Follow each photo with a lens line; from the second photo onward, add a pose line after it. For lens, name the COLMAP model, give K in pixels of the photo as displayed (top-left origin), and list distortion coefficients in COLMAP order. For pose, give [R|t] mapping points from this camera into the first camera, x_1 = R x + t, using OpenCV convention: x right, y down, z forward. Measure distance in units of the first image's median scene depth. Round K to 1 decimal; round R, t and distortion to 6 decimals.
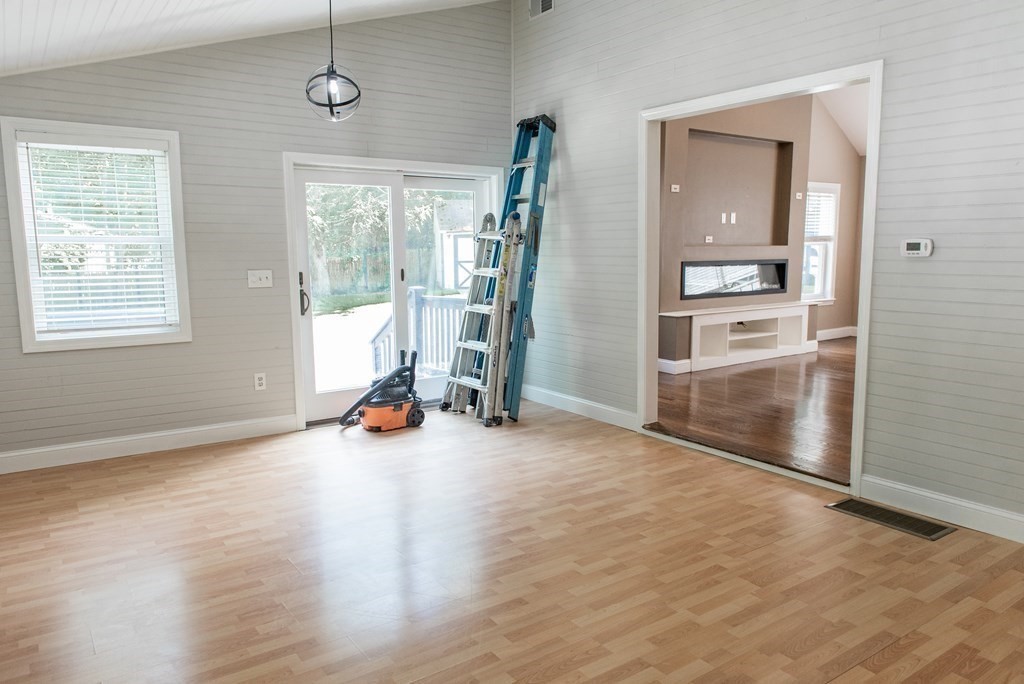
lens RADIAL K [[714.0, 0, 512.0], [0, 714.0, 342.0], [0, 0, 1]] dist [0.004070, -0.000166]
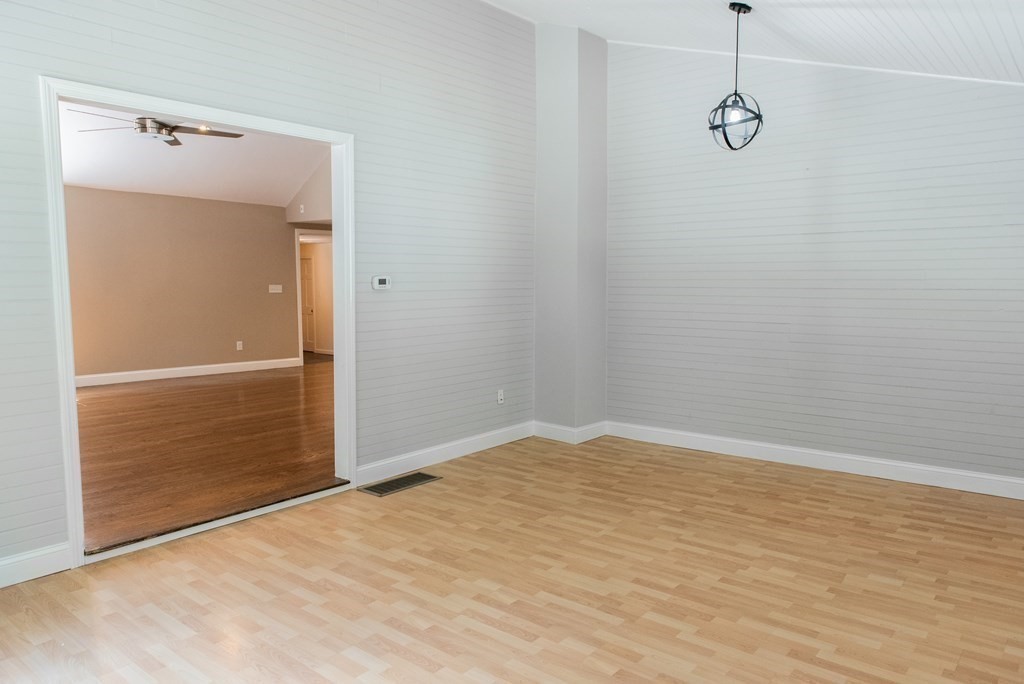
lens RADIAL K [[714.0, 0, 512.0], [0, 714.0, 342.0], [0, 0, 1]] dist [0.004070, -0.000166]
pose [[-0.257871, -0.083128, 0.962597, -0.815783], [0.137867, 0.982931, 0.121817, -0.153459], [-0.956293, 0.164123, -0.242009, 1.116684]]
